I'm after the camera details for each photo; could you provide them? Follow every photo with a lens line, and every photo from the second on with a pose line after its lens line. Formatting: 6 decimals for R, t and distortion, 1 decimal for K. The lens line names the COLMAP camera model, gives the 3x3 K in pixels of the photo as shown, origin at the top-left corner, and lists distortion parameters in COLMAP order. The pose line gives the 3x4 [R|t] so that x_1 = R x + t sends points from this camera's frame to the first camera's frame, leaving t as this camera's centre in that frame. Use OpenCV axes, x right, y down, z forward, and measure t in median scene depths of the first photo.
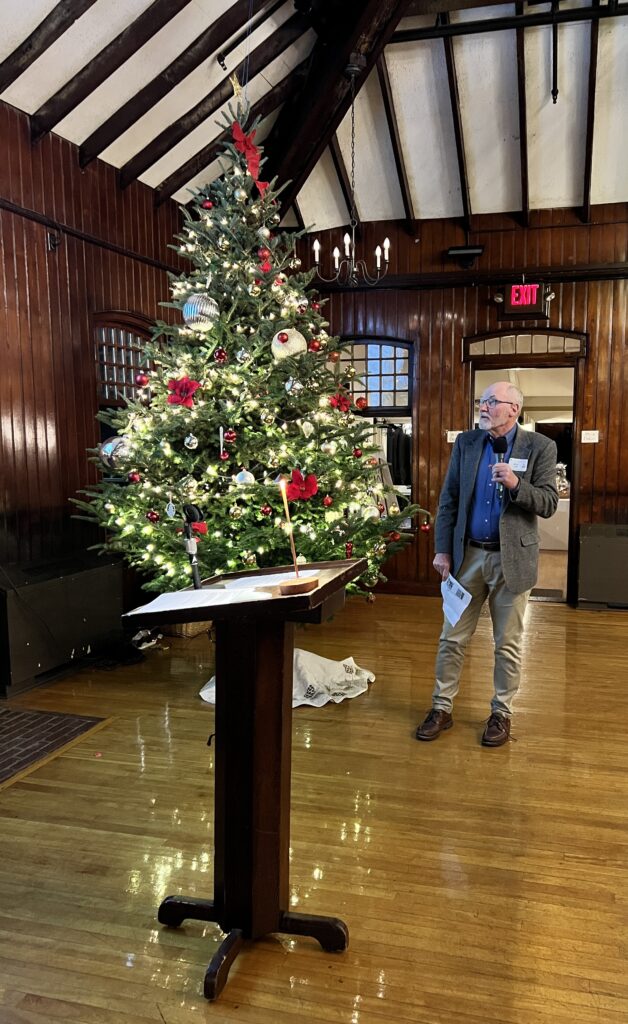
lens RADIAL K [[786.8, 0, 320.5], [0, 786.8, 522.6], [0, 0, 1]] dist [0.057566, -0.024549]
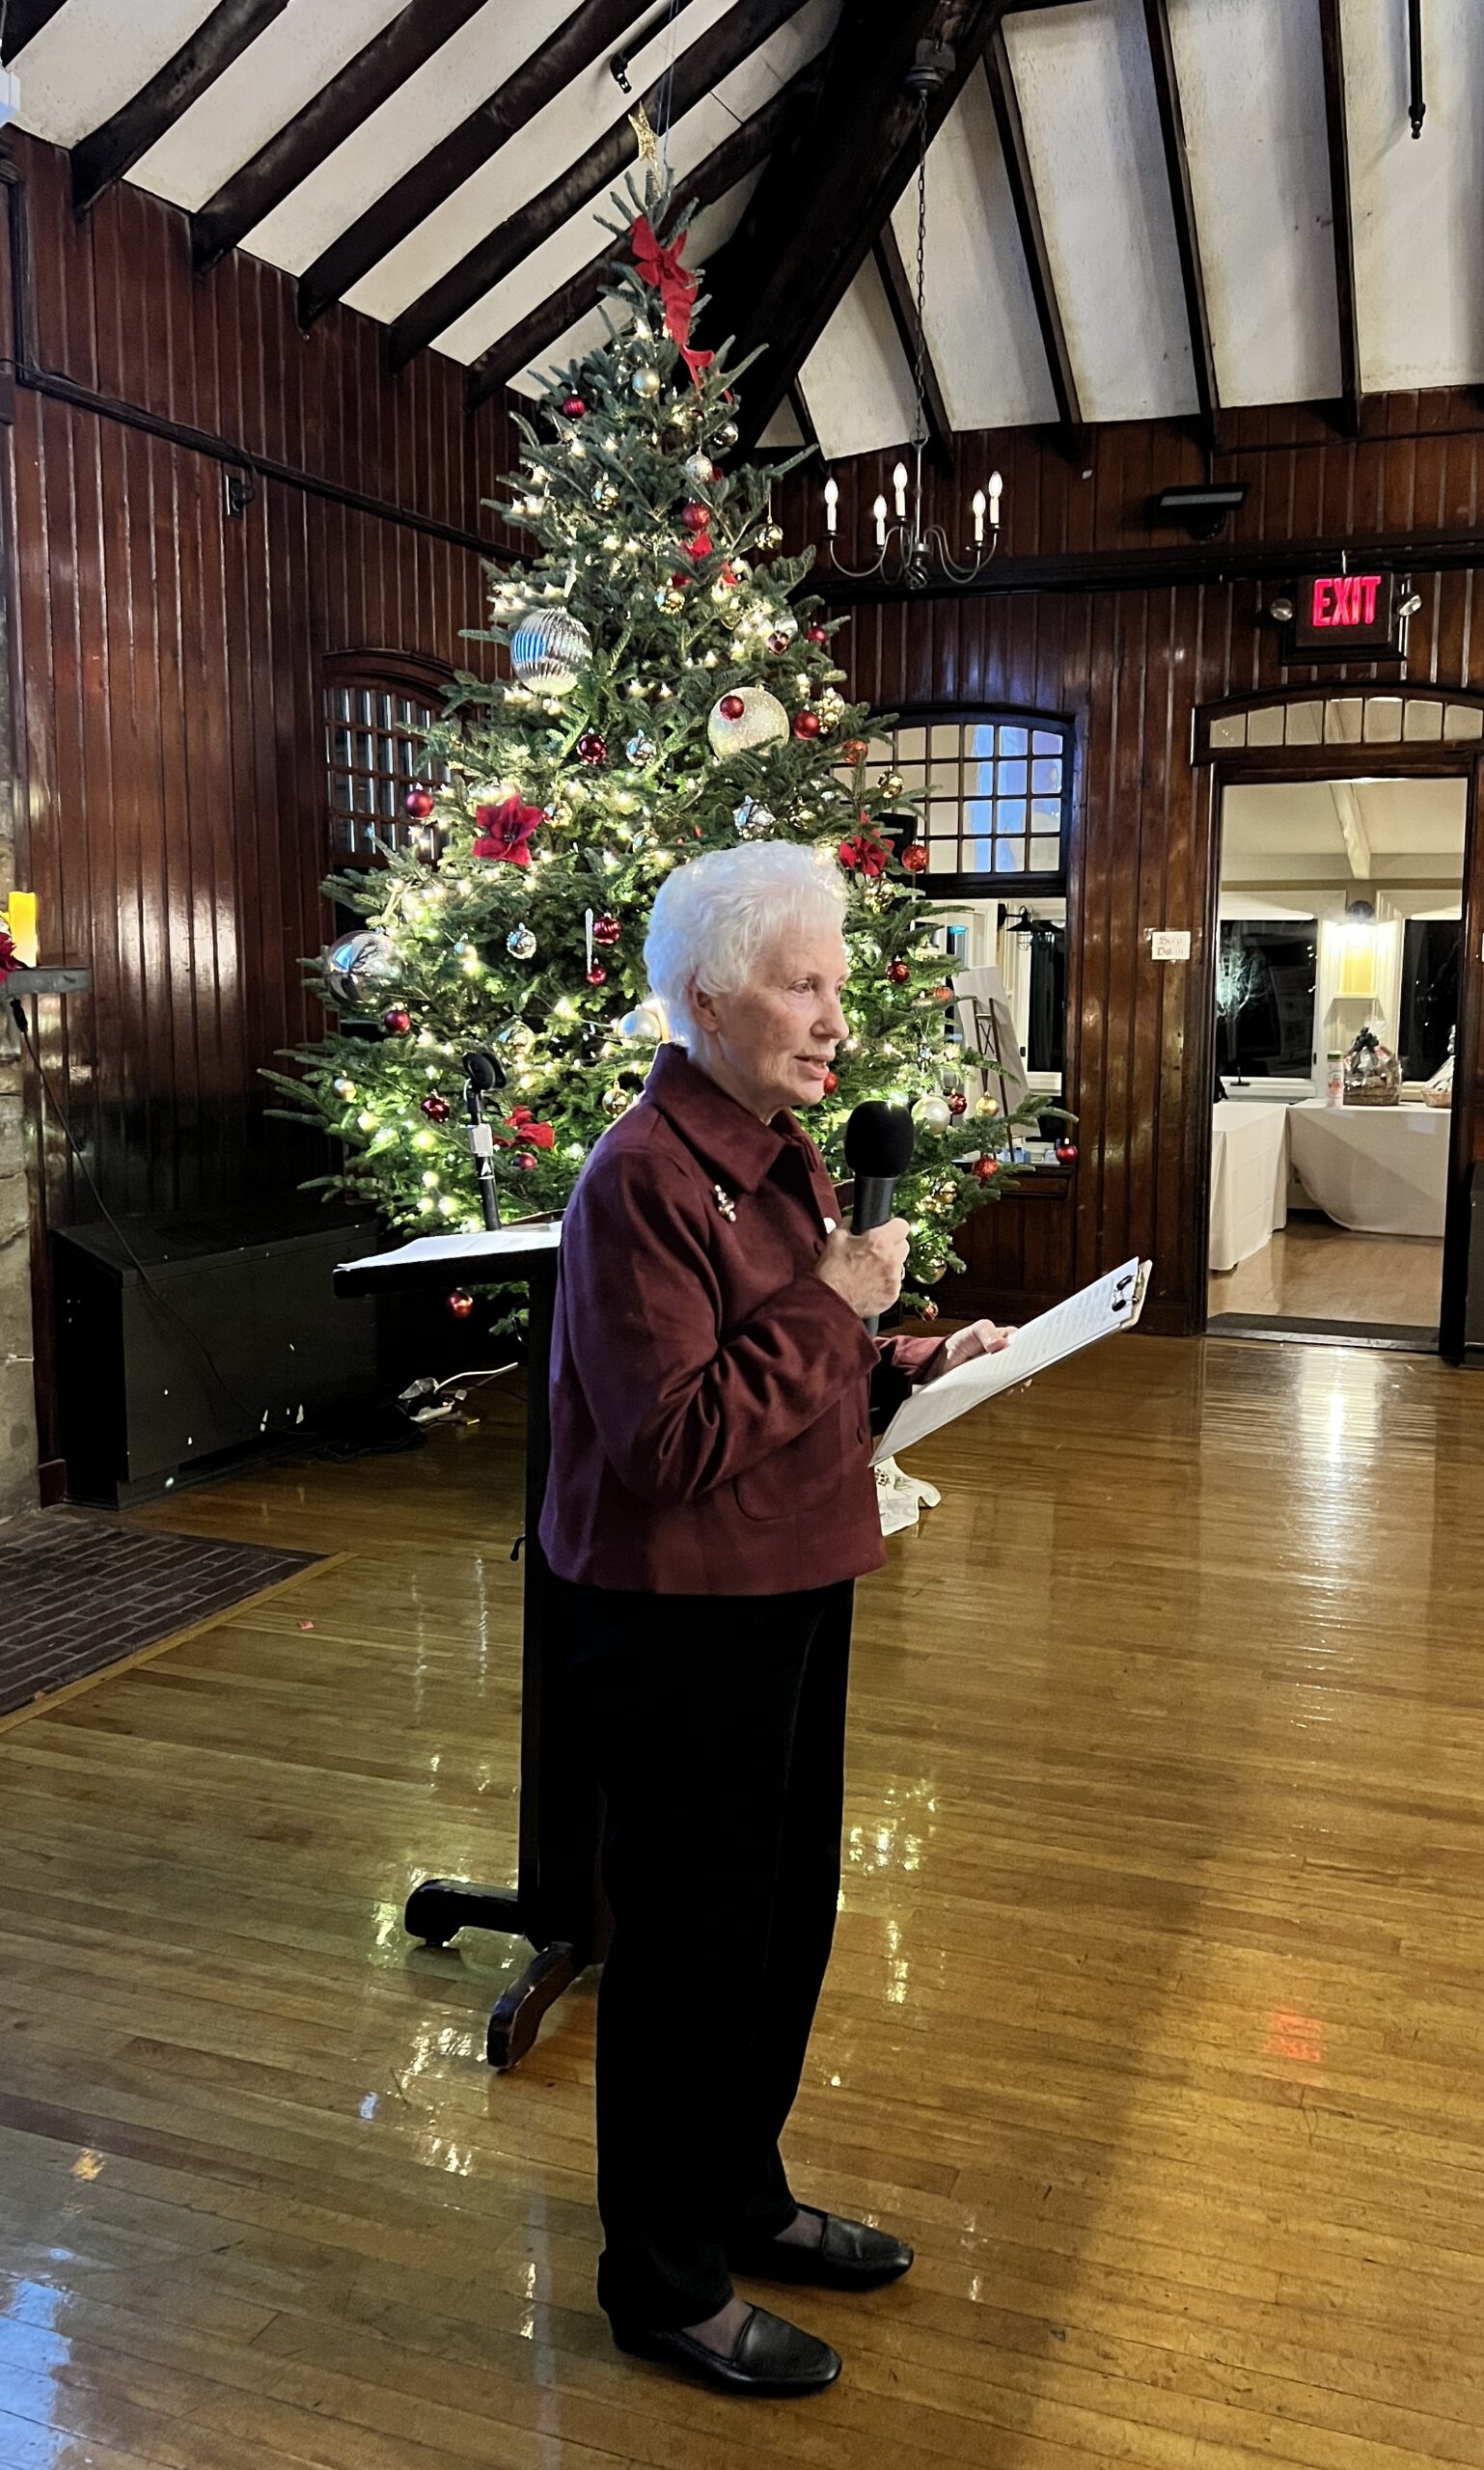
lens RADIAL K [[2073.7, 0, 733.8], [0, 2073.7, 1214.6], [0, 0, 1]] dist [0.064520, -0.016807]
pose [[0.994484, 0.020278, -0.102910, 0.074045], [-0.019689, 0.999783, 0.006738, 0.038438], [0.103025, -0.004674, 0.994668, -0.148357]]
